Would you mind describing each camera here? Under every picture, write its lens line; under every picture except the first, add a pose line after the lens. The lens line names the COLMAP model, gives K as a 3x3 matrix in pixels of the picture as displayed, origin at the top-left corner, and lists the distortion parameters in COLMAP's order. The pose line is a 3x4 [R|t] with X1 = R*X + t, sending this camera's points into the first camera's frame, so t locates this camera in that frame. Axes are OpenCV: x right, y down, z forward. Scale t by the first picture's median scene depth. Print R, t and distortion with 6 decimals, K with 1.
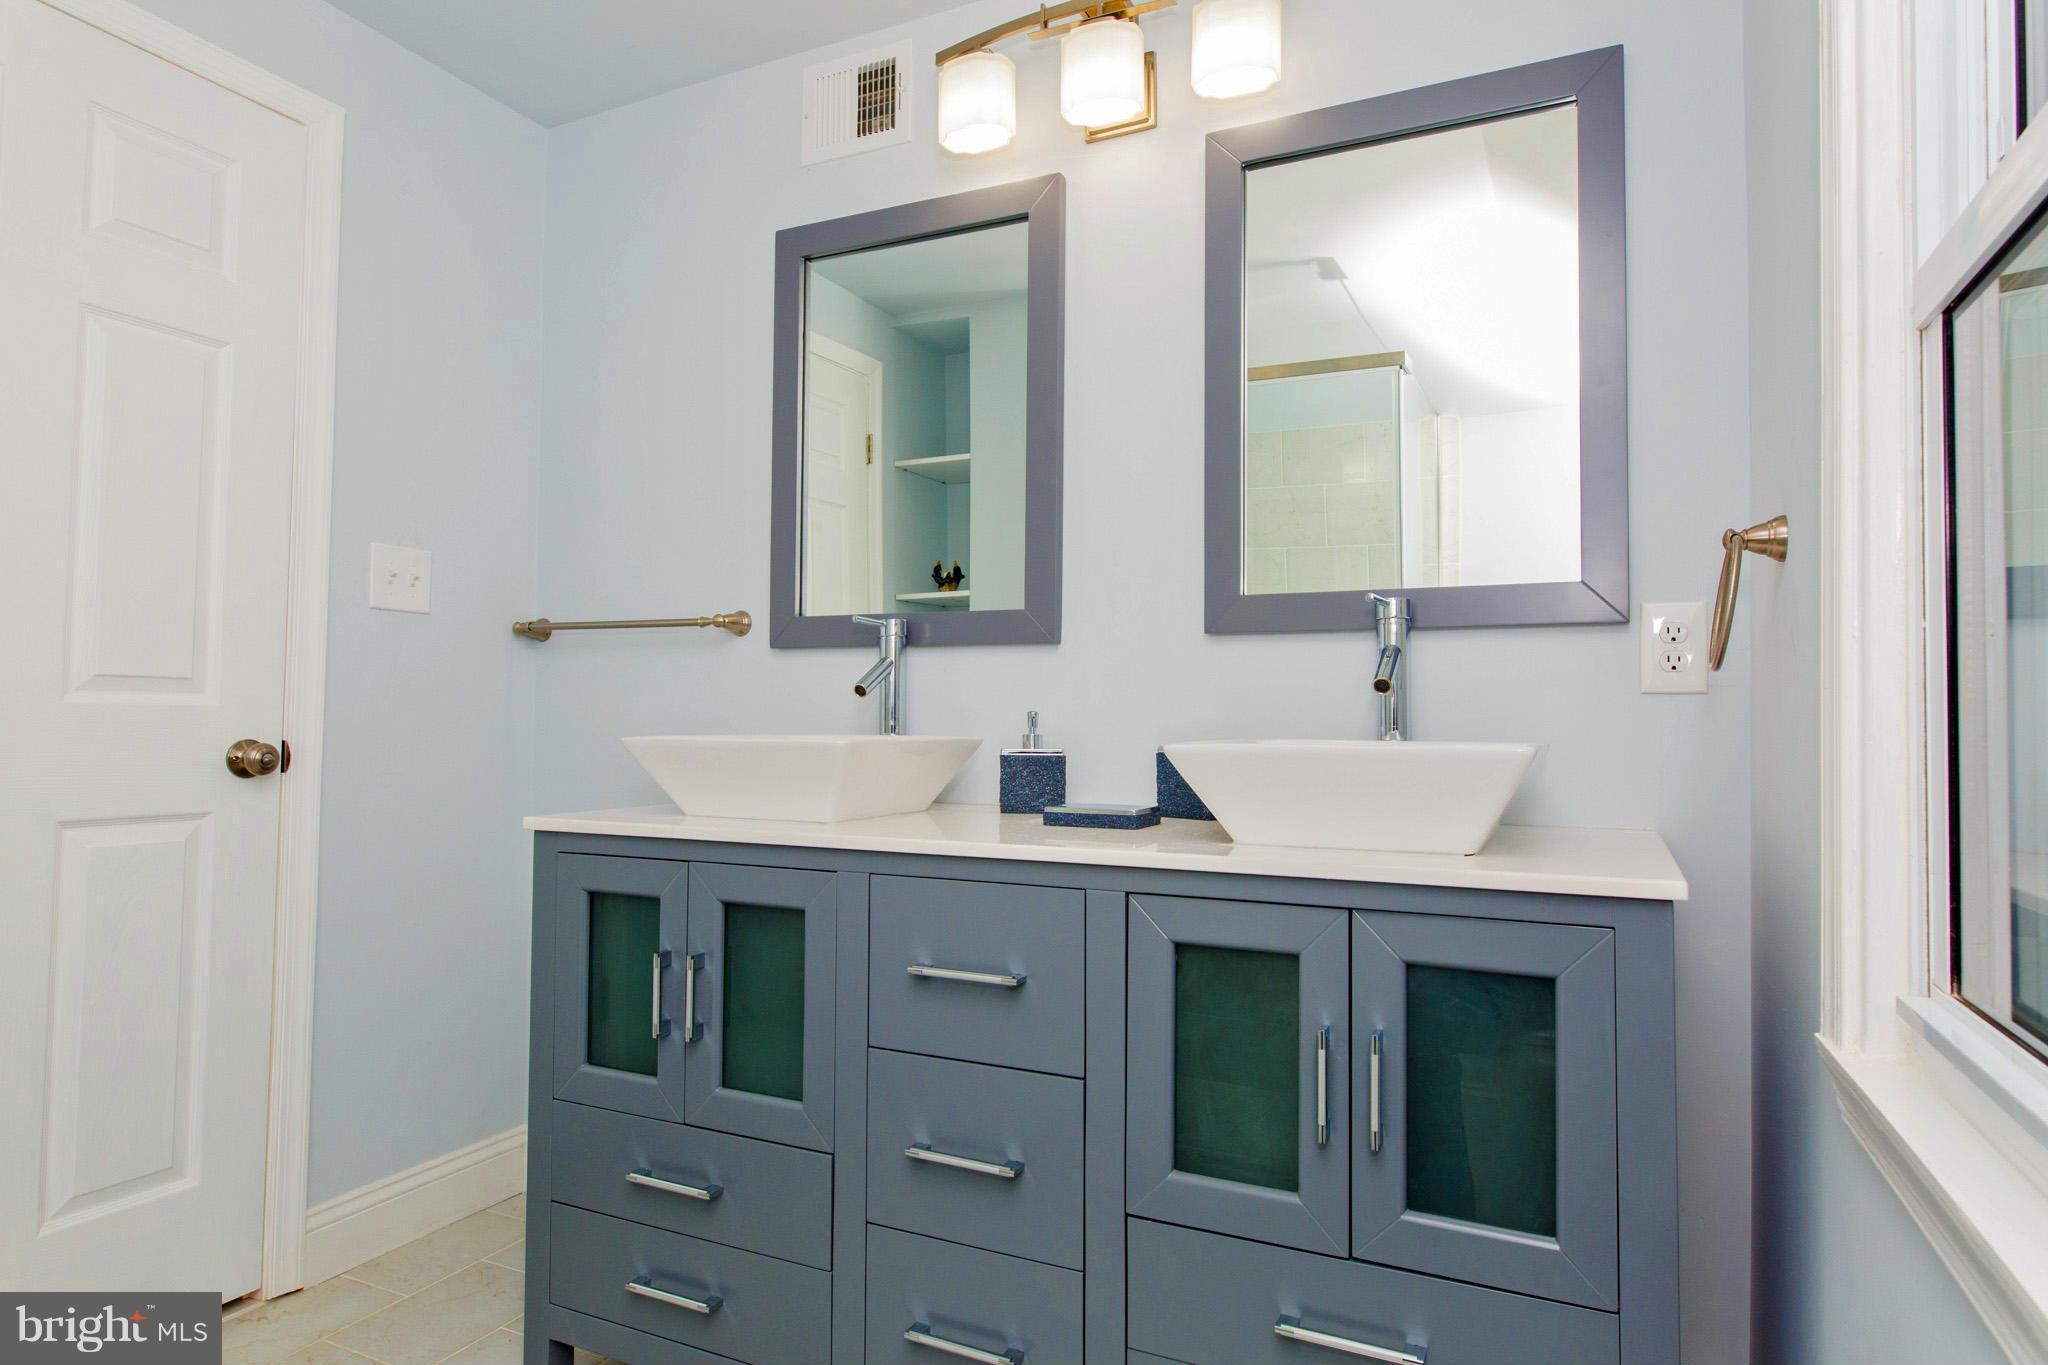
lens RADIAL K [[1165.7, 0, 1024.1], [0, 1165.7, 676.1], [0, 0, 1]] dist [-0.001898, -0.000026]
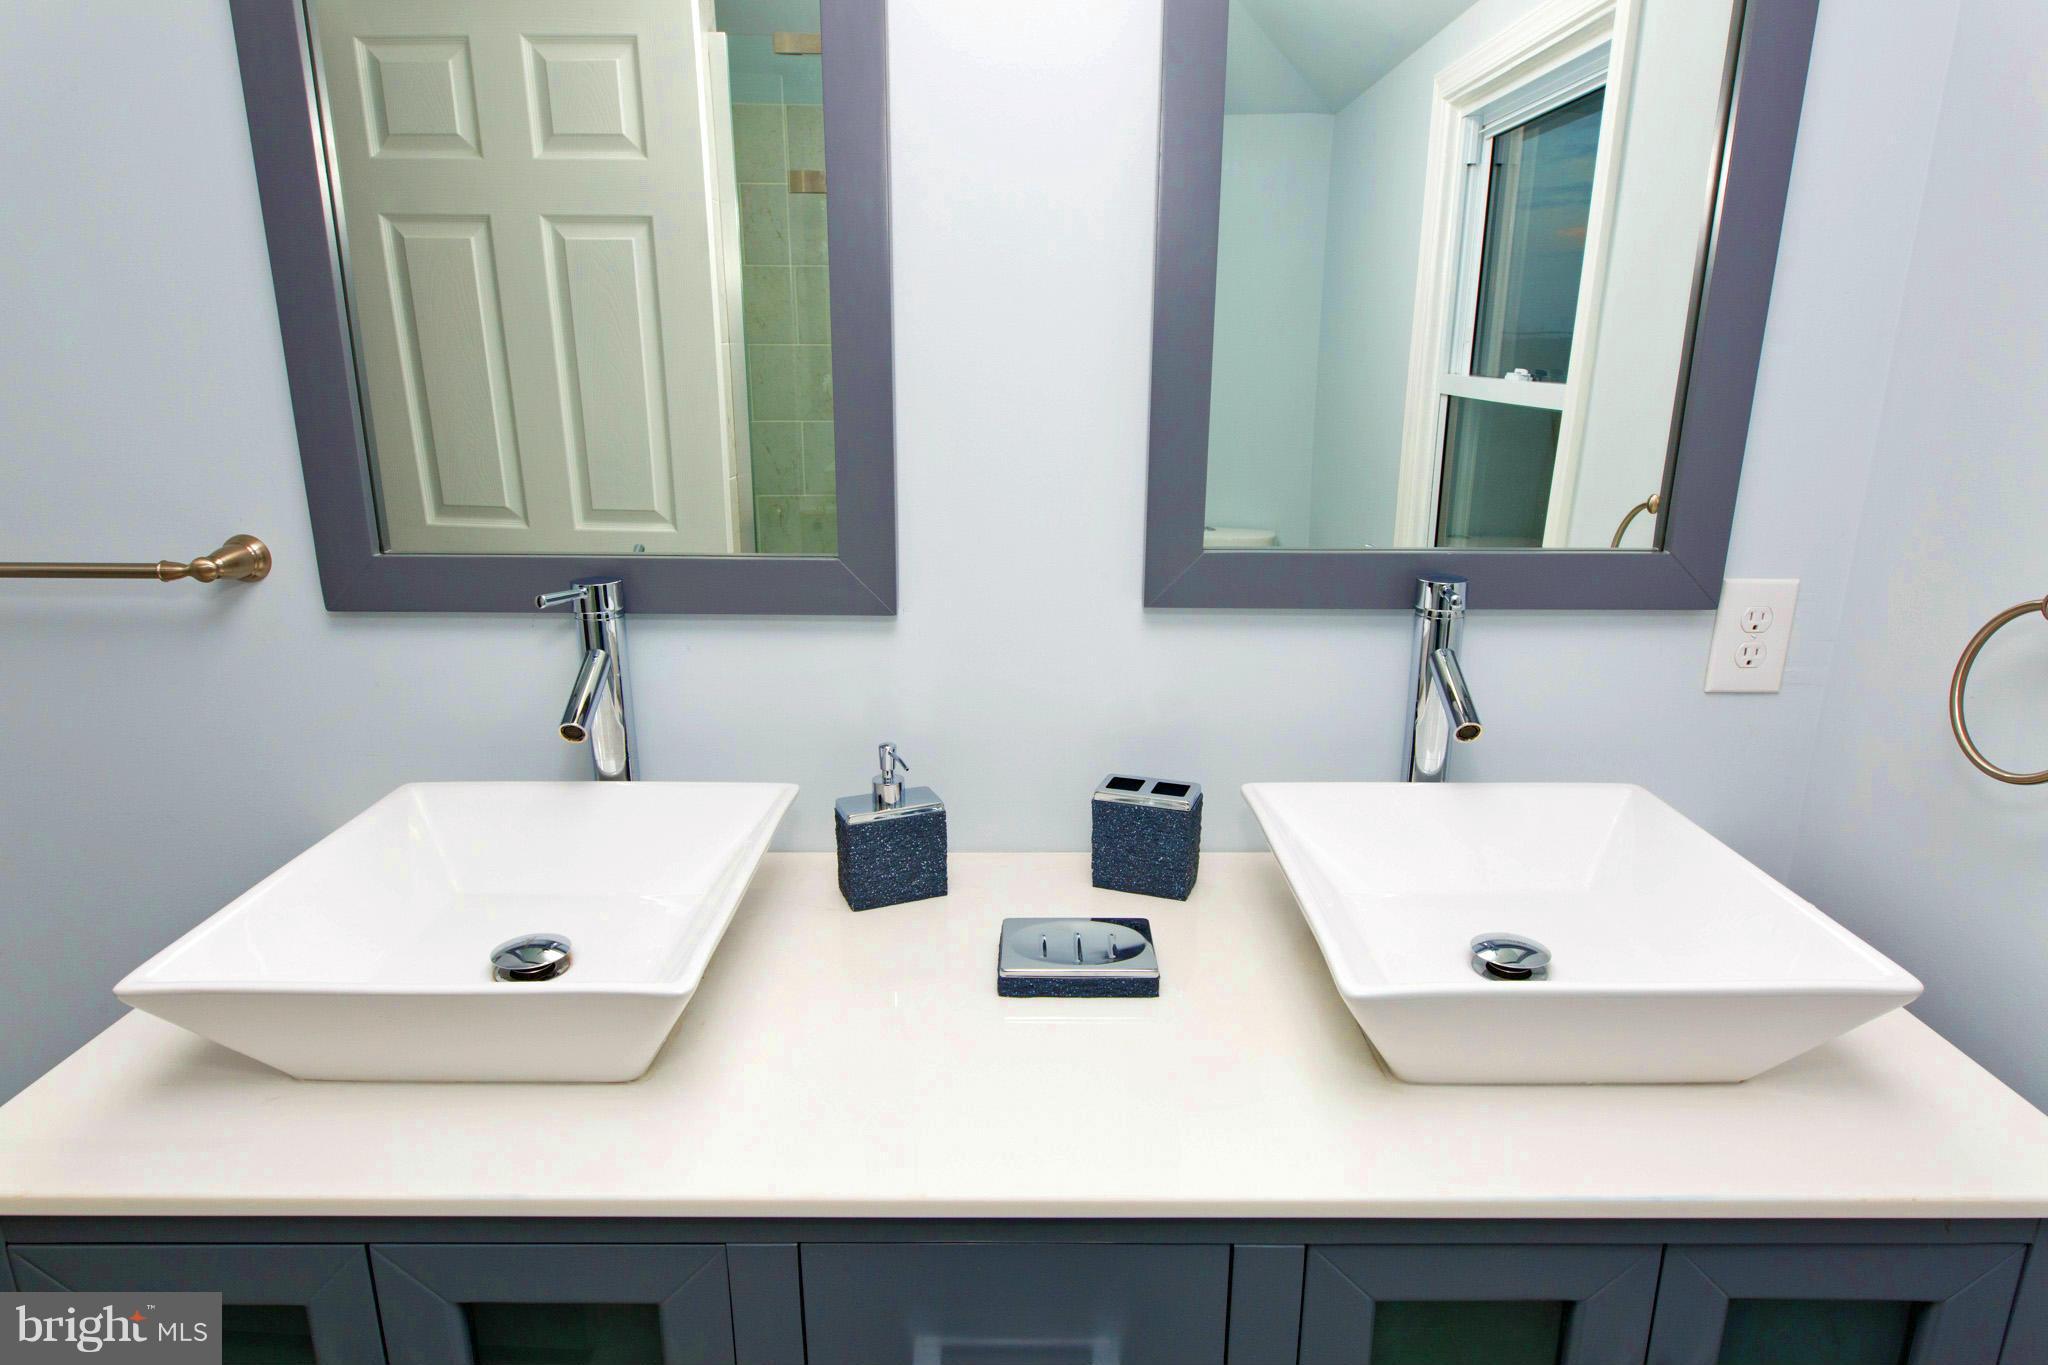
lens RADIAL K [[1165.7, 0, 1024.1], [0, 1165.7, 676.1], [0, 0, 1]] dist [-0.001898, -0.000026]
pose [[0.901048, -0.118266, 0.417284, -0.189838], [-0.011452, 0.955283, 0.295472, -0.197495], [-0.433568, -0.271013, 0.859401, 0.462952]]
